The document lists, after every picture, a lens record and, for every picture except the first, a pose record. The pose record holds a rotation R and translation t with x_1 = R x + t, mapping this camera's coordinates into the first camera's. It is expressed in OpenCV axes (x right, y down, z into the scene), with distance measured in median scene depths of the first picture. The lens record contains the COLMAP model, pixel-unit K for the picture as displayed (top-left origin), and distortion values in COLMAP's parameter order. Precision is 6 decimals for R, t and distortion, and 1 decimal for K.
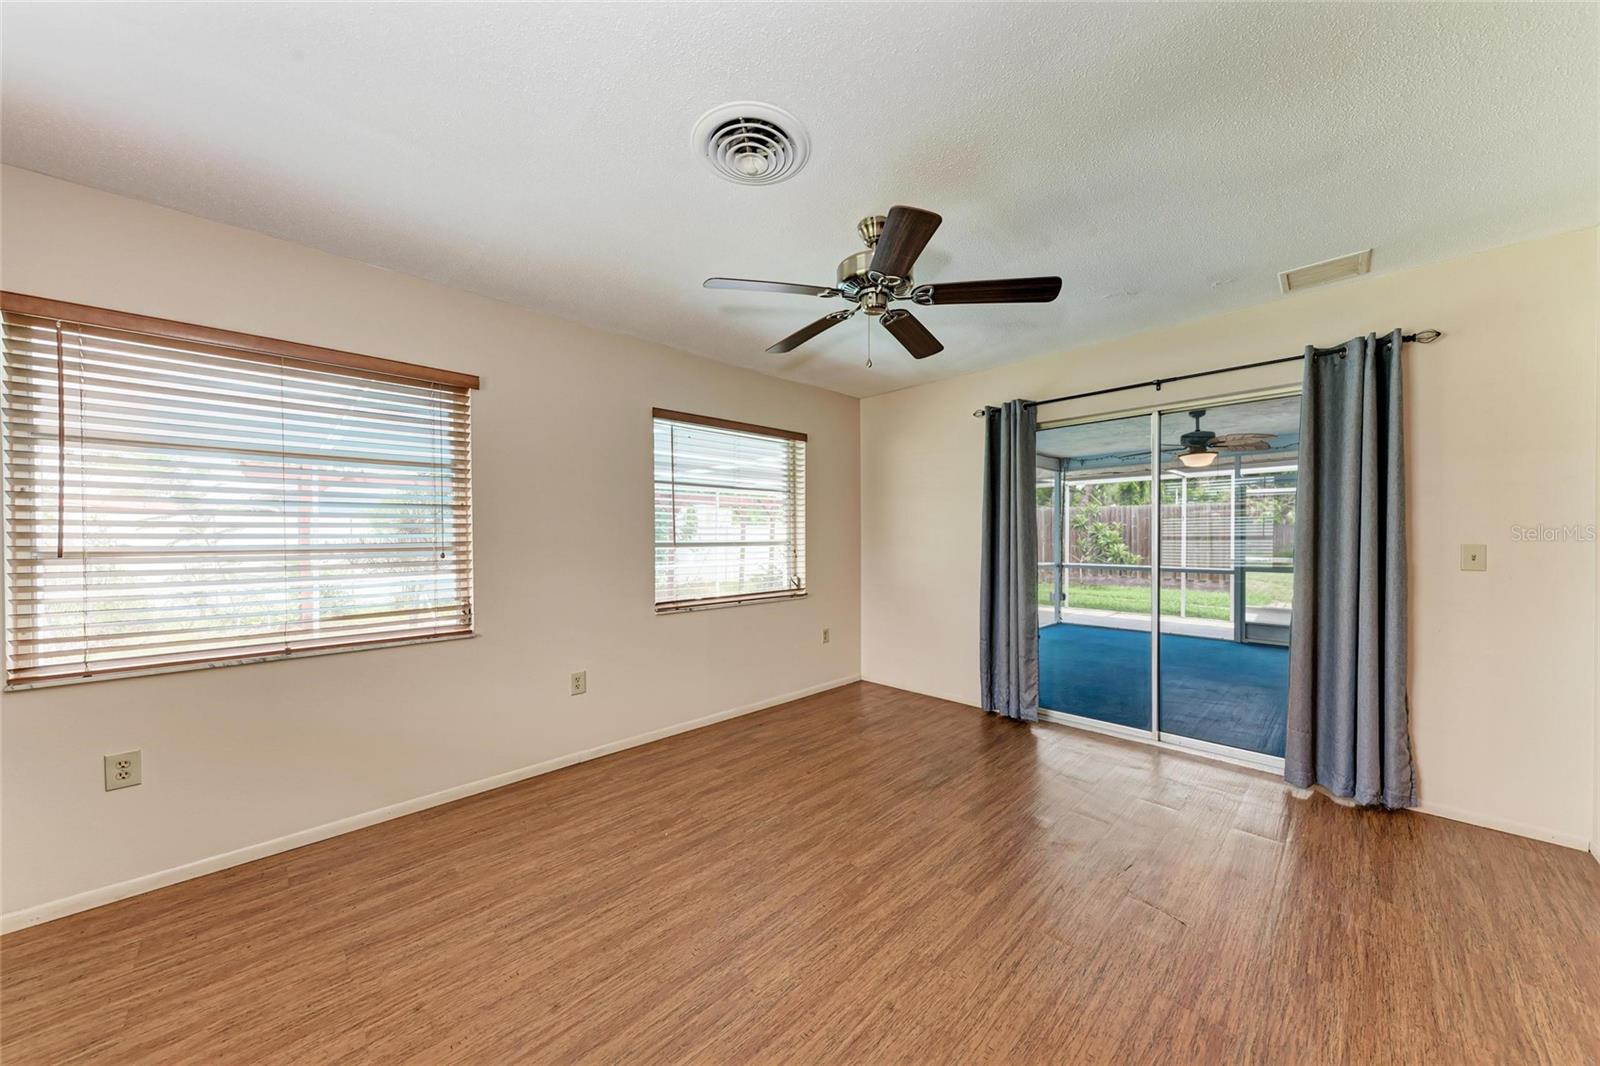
lens RADIAL K [[557.9, 0, 802.3], [0, 557.9, 538.5], [0, 0, 1]] dist [0.012882, -0.000203]
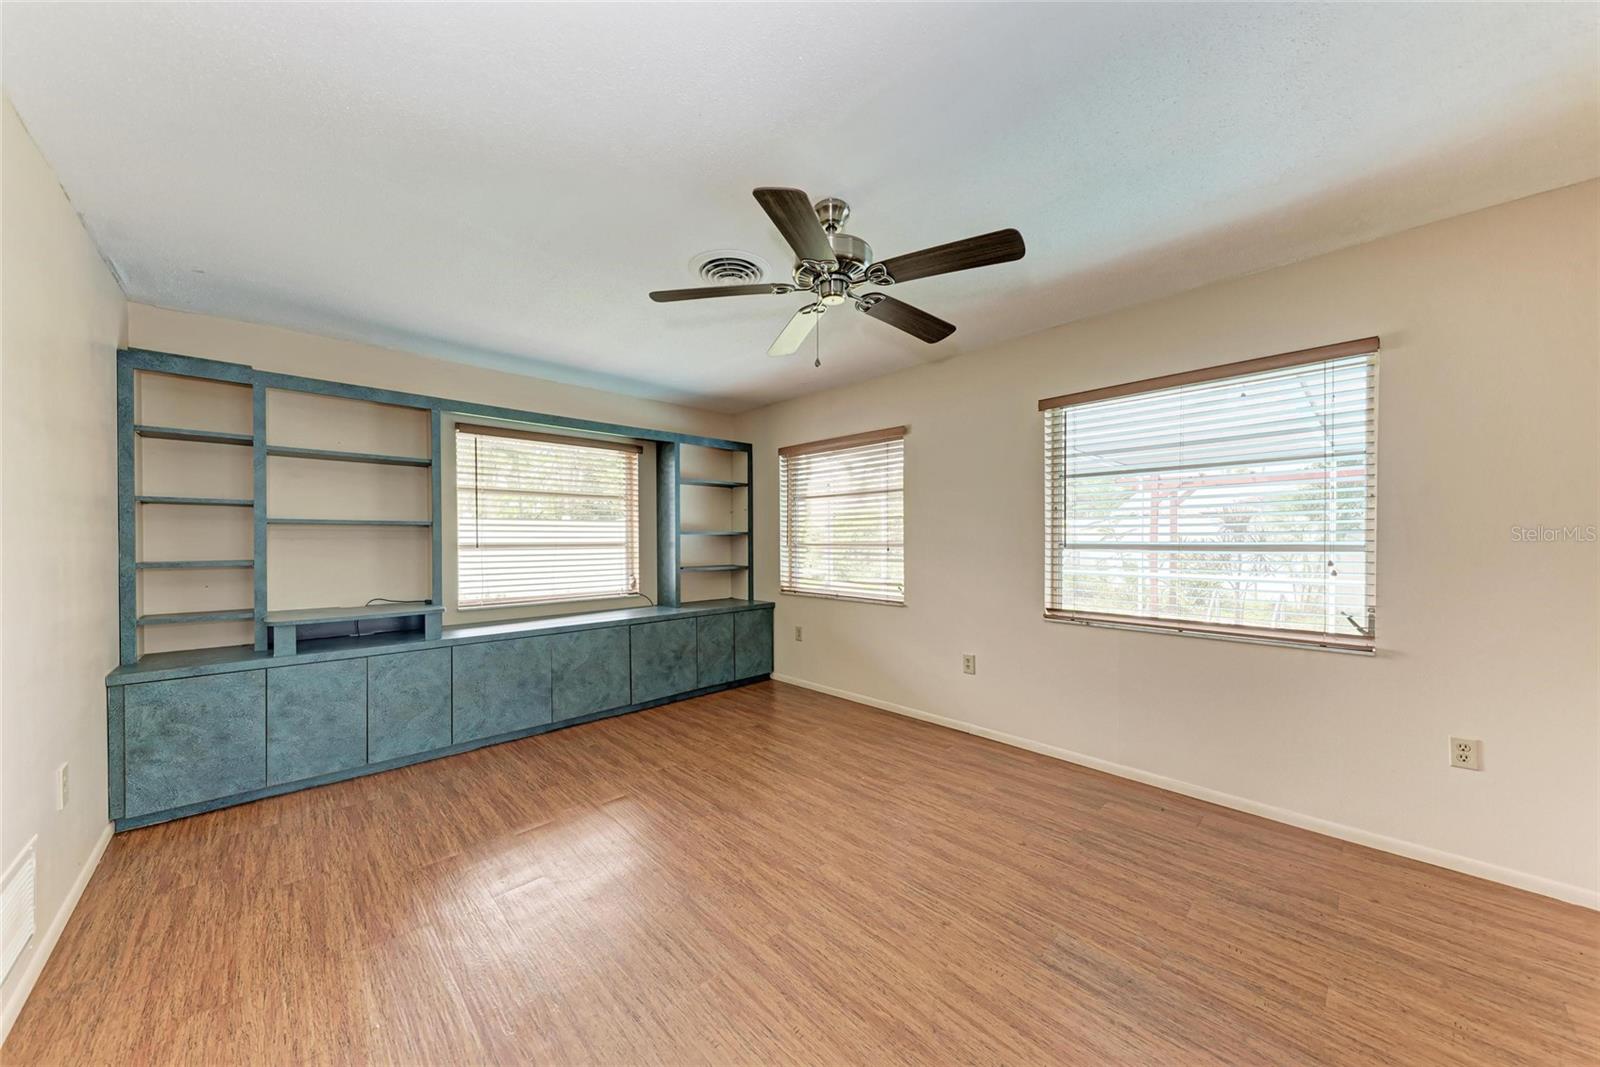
lens RADIAL K [[557.9, 0, 802.7], [0, 557.9, 536.4], [0, 0, 1]] dist [0.012882, -0.000203]
pose [[-0.034059, 0.002837, -0.999416, 0.857088], [0.002859, 0.999992, 0.002741, -0.010710], [0.999416, -0.002763, -0.034066, 0.778365]]
